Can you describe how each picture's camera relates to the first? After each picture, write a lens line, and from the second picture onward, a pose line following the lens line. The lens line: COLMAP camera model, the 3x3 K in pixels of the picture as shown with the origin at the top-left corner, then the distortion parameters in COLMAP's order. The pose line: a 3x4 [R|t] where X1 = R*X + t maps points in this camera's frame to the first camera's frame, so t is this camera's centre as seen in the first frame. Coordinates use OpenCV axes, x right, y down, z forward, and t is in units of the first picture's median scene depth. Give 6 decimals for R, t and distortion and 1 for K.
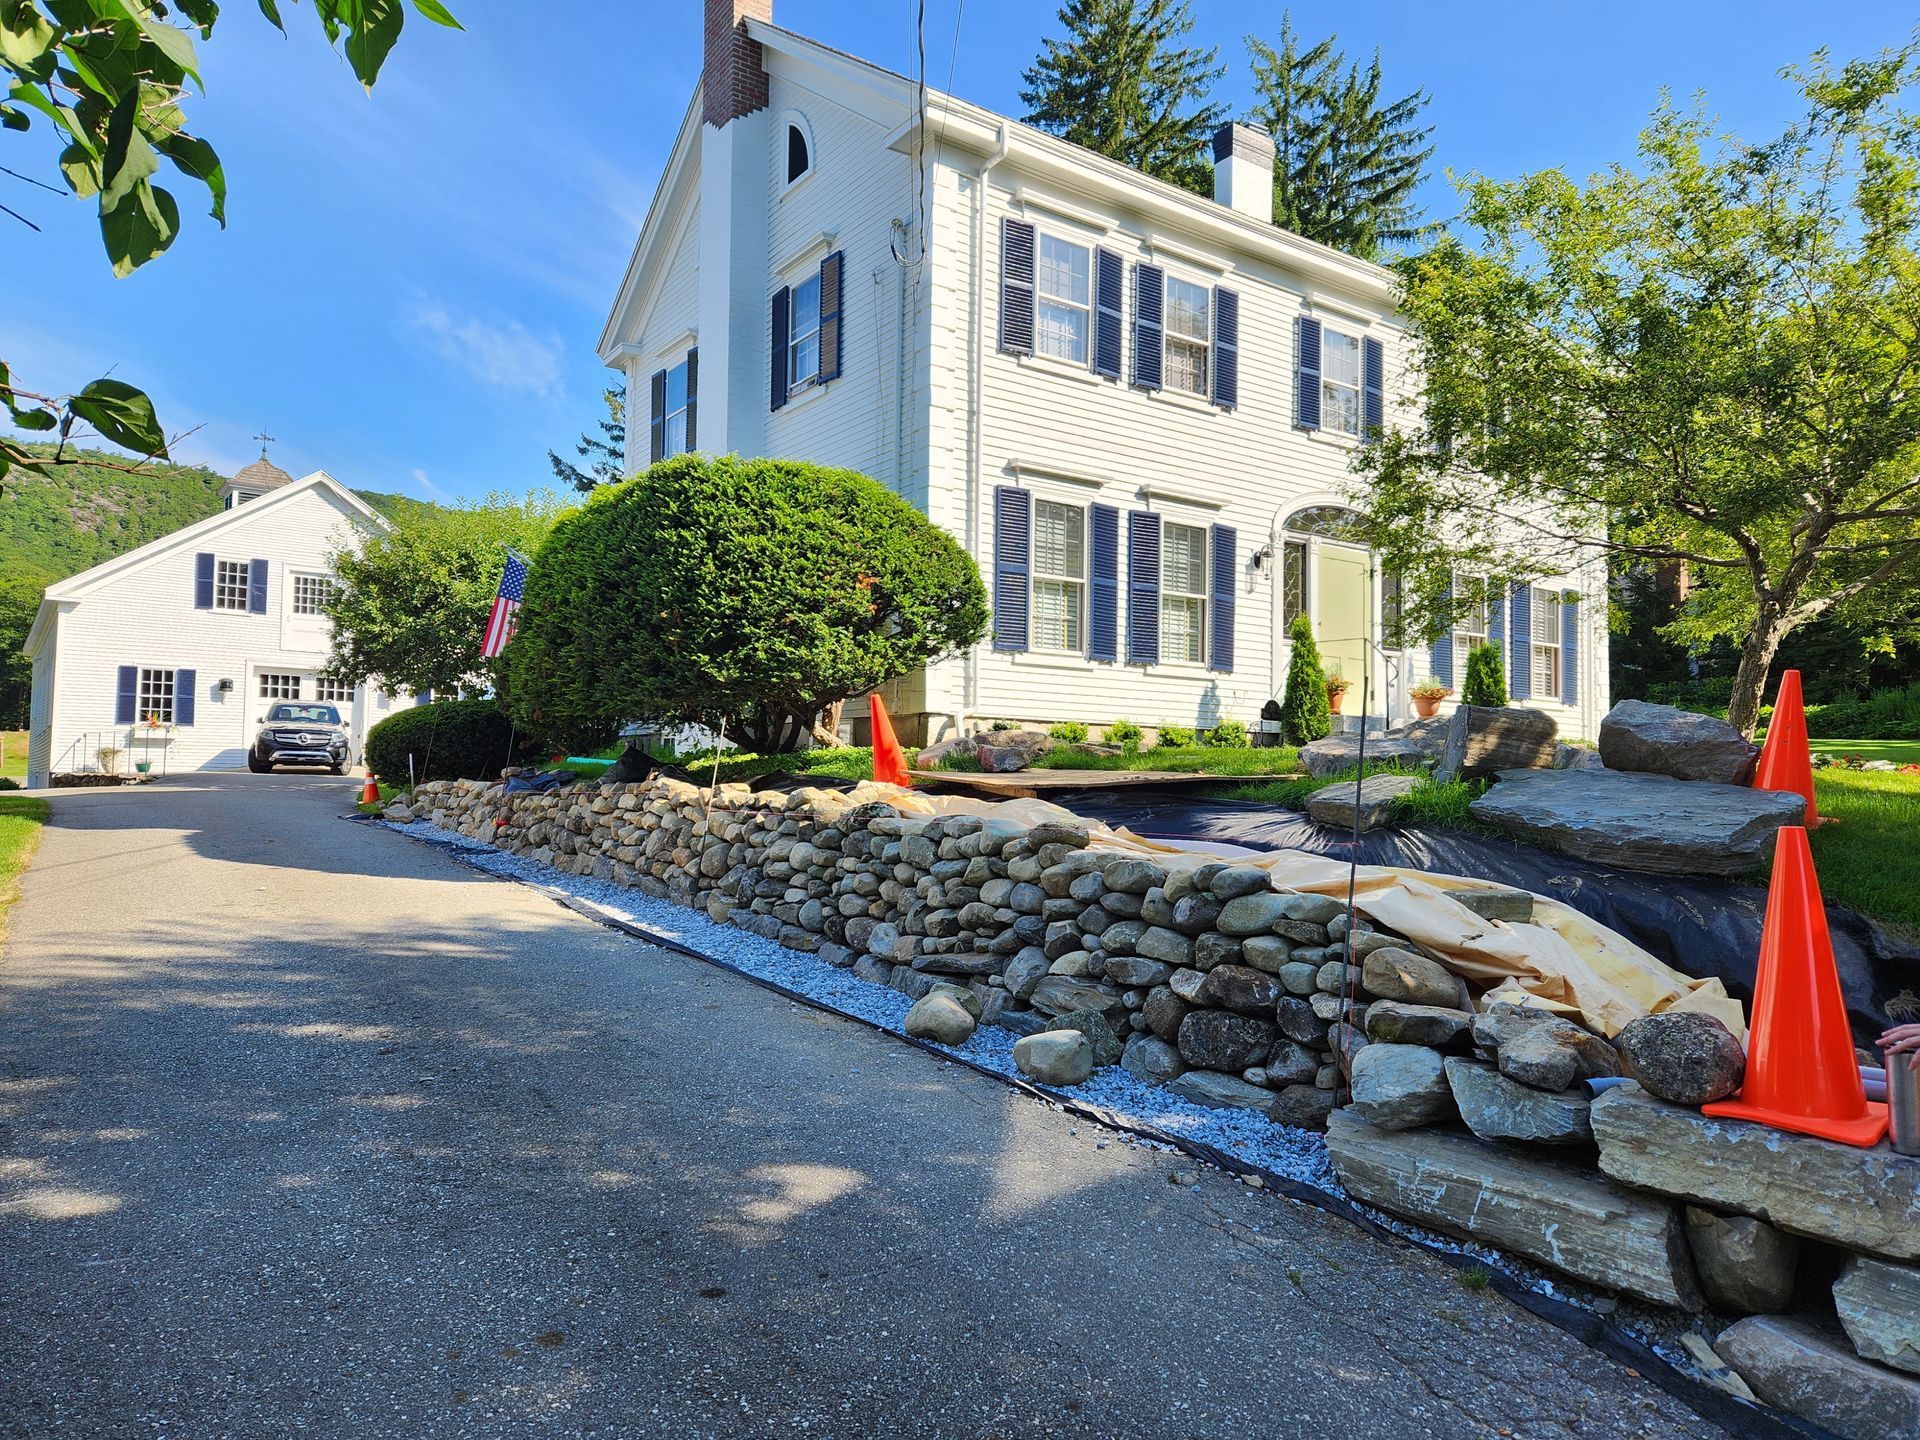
lens RADIAL K [[1285.3, 0, 952.0], [0, 1285.3, 728.0], [0, 0, 1]] dist [0.053374, -0.001662]
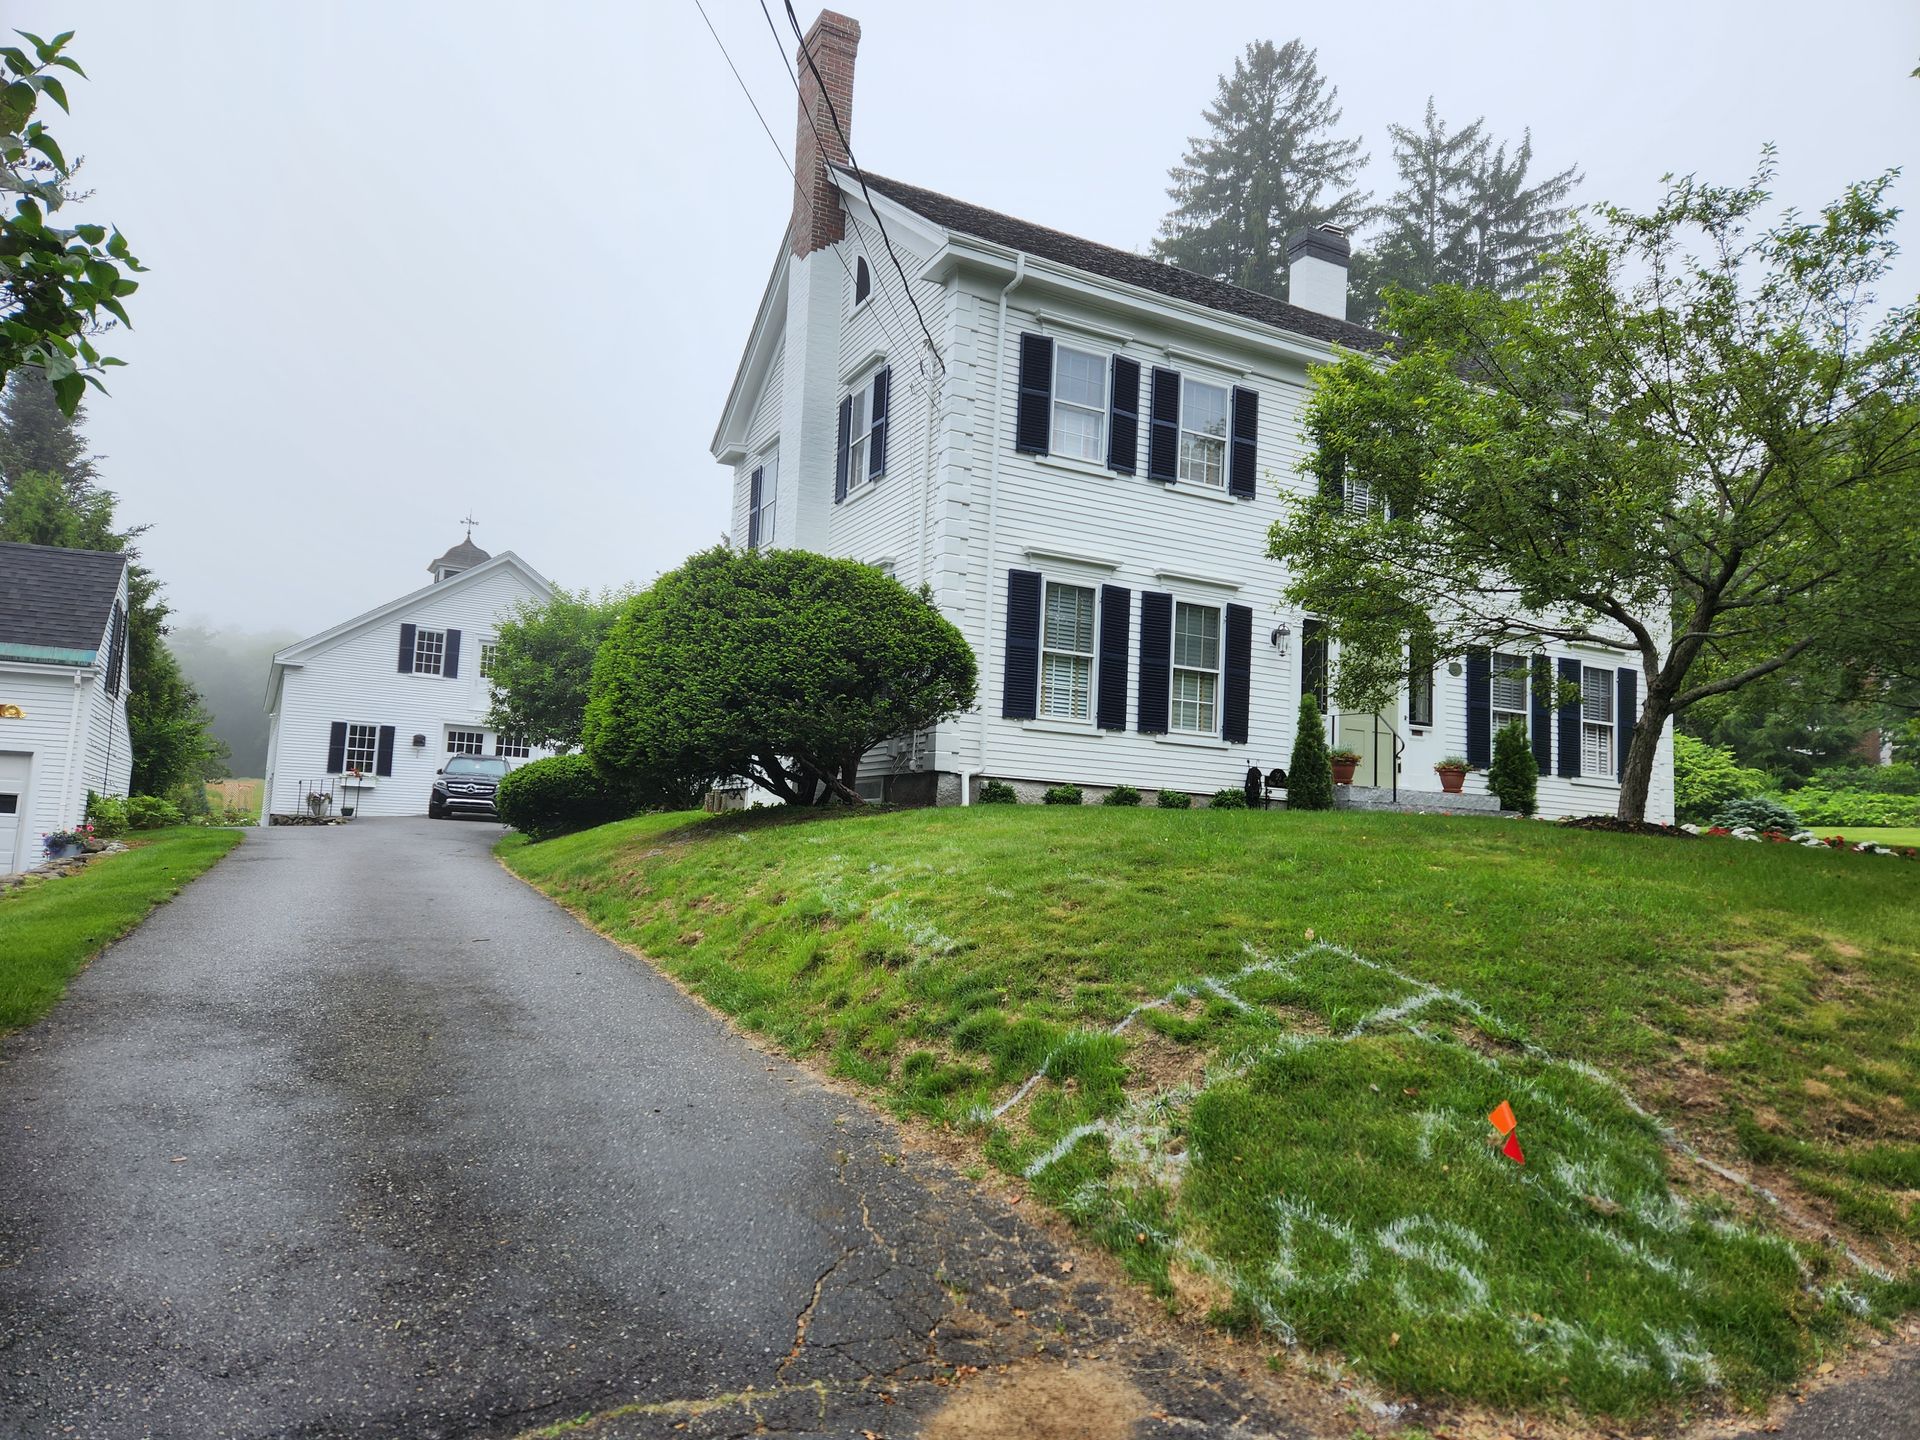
lens RADIAL K [[1293.8, 0, 960.0], [0, 1293.8, 720.0], [0, 0, 1]] dist [0.081106, -0.001342]
pose [[0.988829, 0.018324, -0.147925, 0.147527], [-0.027498, 0.997807, -0.060214, 0.009504], [0.146497, 0.063609, 0.987164, -0.096663]]
